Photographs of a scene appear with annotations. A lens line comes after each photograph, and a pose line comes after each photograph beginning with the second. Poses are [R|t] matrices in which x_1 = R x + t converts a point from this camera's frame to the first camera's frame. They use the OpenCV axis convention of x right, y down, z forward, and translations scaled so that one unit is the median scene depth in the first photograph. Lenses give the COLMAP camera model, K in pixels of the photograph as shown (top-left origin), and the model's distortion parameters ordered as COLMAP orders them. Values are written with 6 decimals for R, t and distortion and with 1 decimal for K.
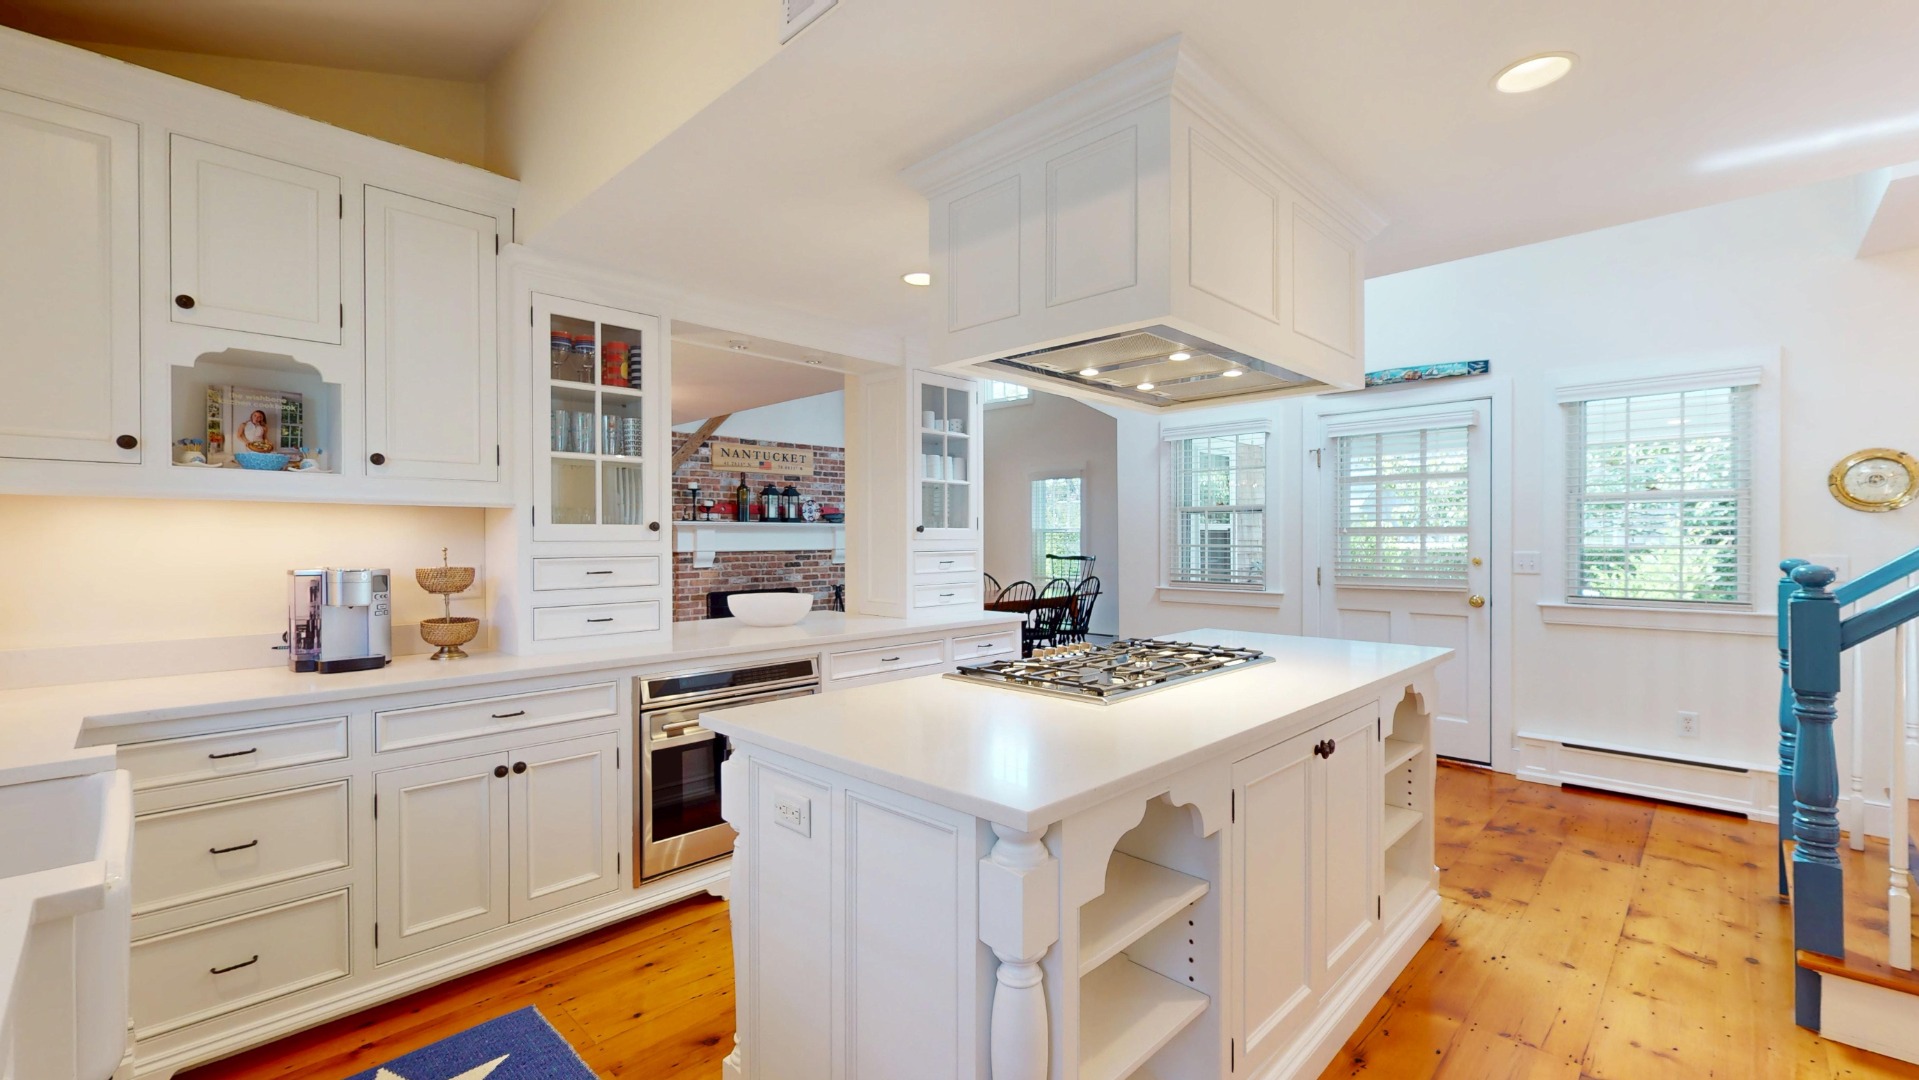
lens RADIAL K [[799.8, 0, 958.4], [0, 799.8, 543.2], [0, 0, 1]] dist [-0.001024, -0.000036]
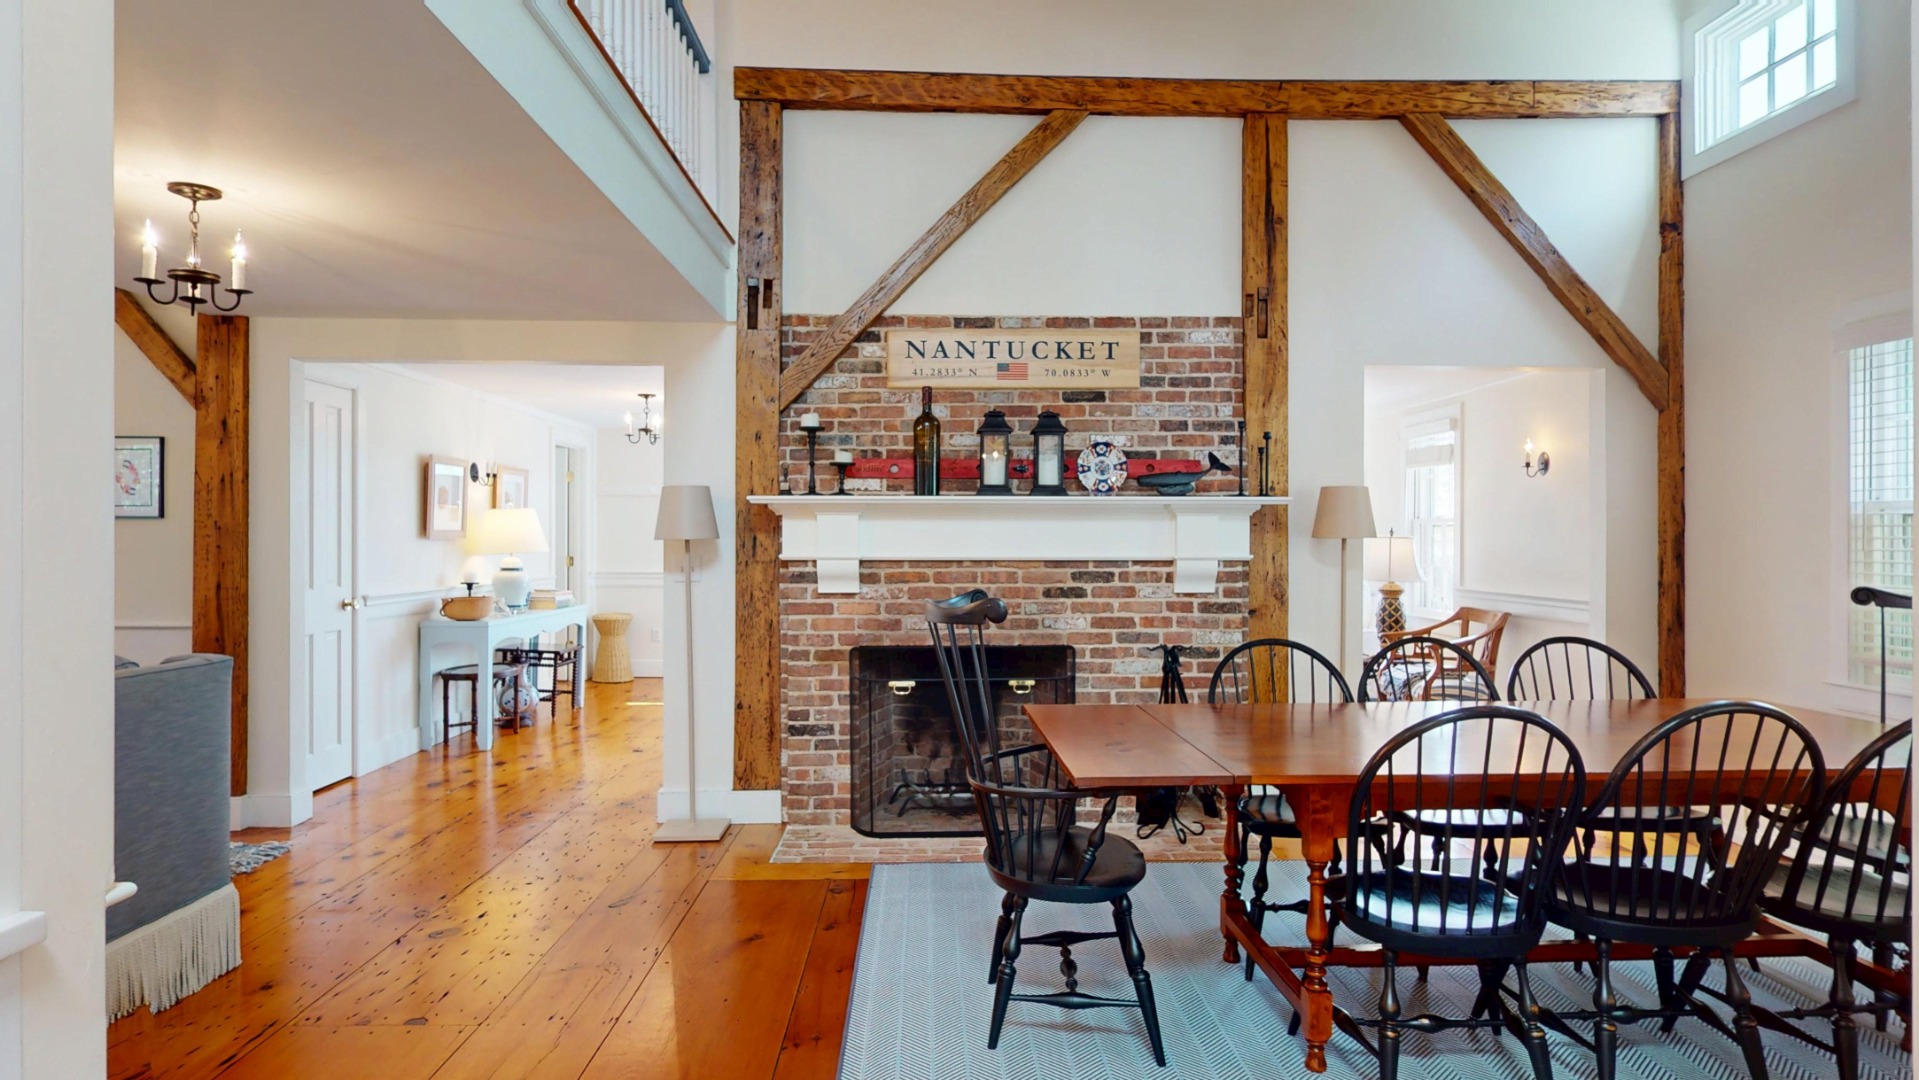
lens RADIAL K [[1006.6, 0, 962.7], [0, 1006.6, 536.4], [0, 0, 1]] dist [-0.003833, -0.000437]
pose [[0.712553, 0.011118, -0.701530, 0.142049], [-0.008275, 0.999938, 0.007442, -0.007783], [0.701569, 0.000502, 0.712601, 0.583966]]
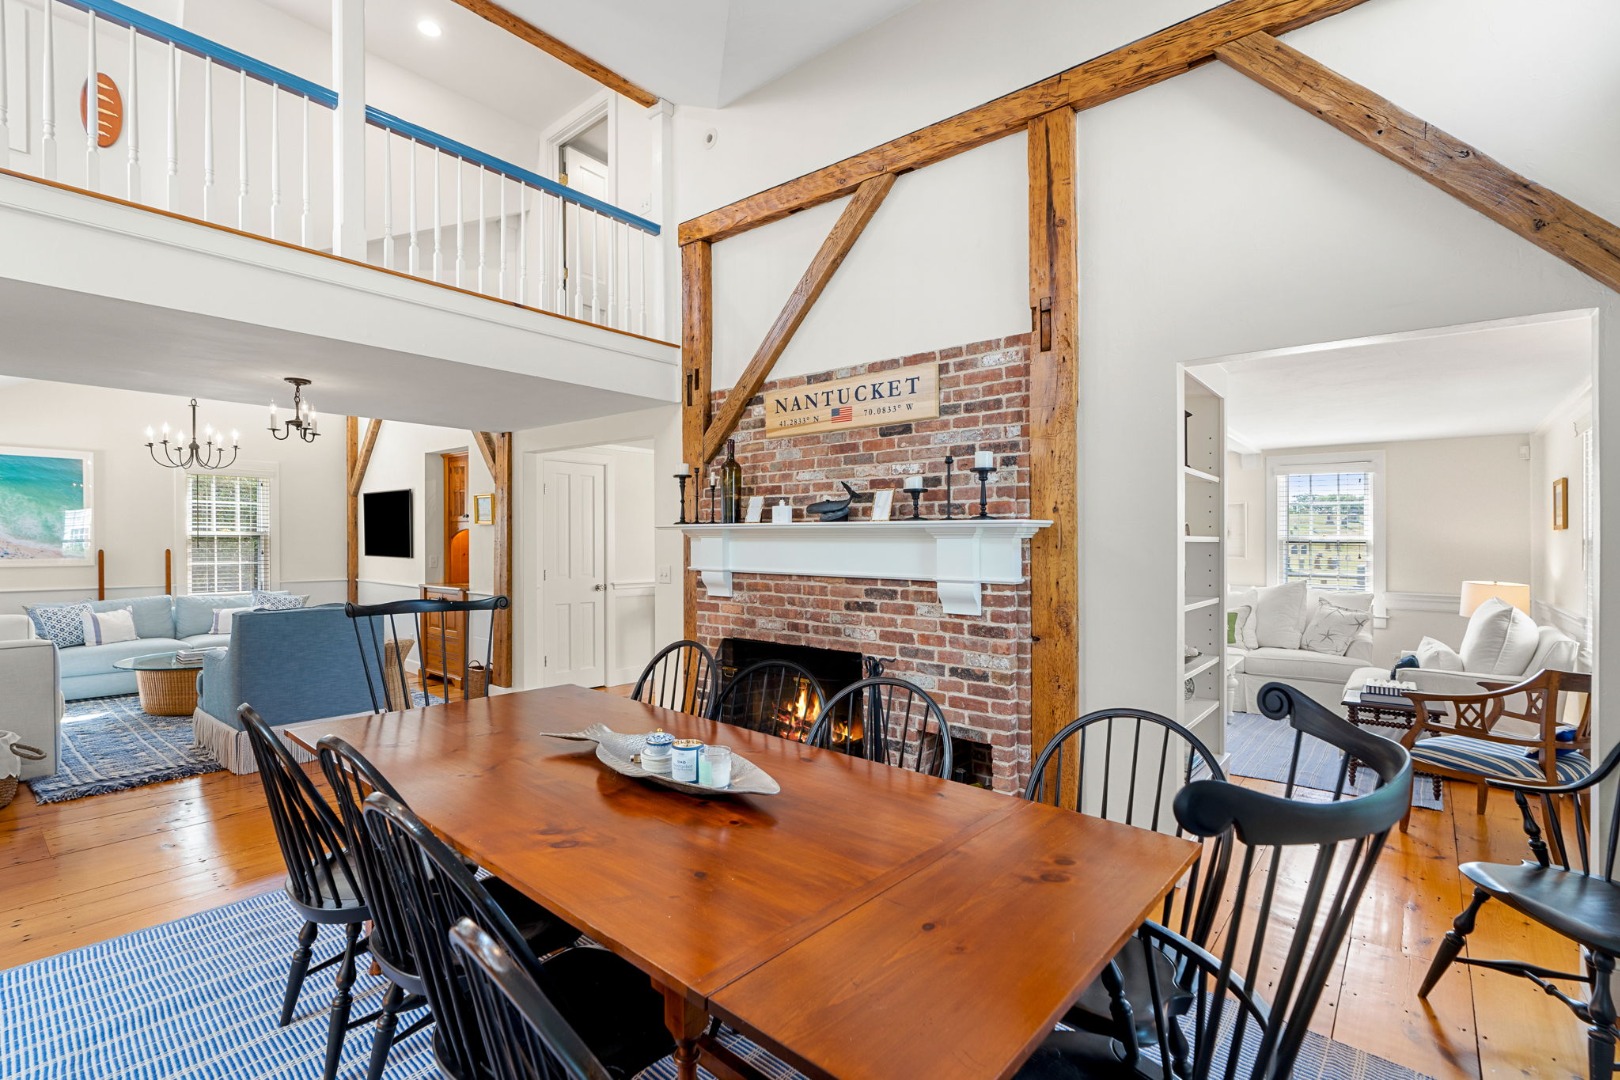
lens RADIAL K [[737.3, 0, 804.5], [0, 737.3, 539.2], [0, 0, 1]] dist [-0.012614, 0.007044]
pose [[0.070041, 0.010107, -0.997493, 0.250220], [-0.004858, 0.999940, 0.009791, -0.019566], [0.997532, 0.004160, 0.070086, 0.957972]]
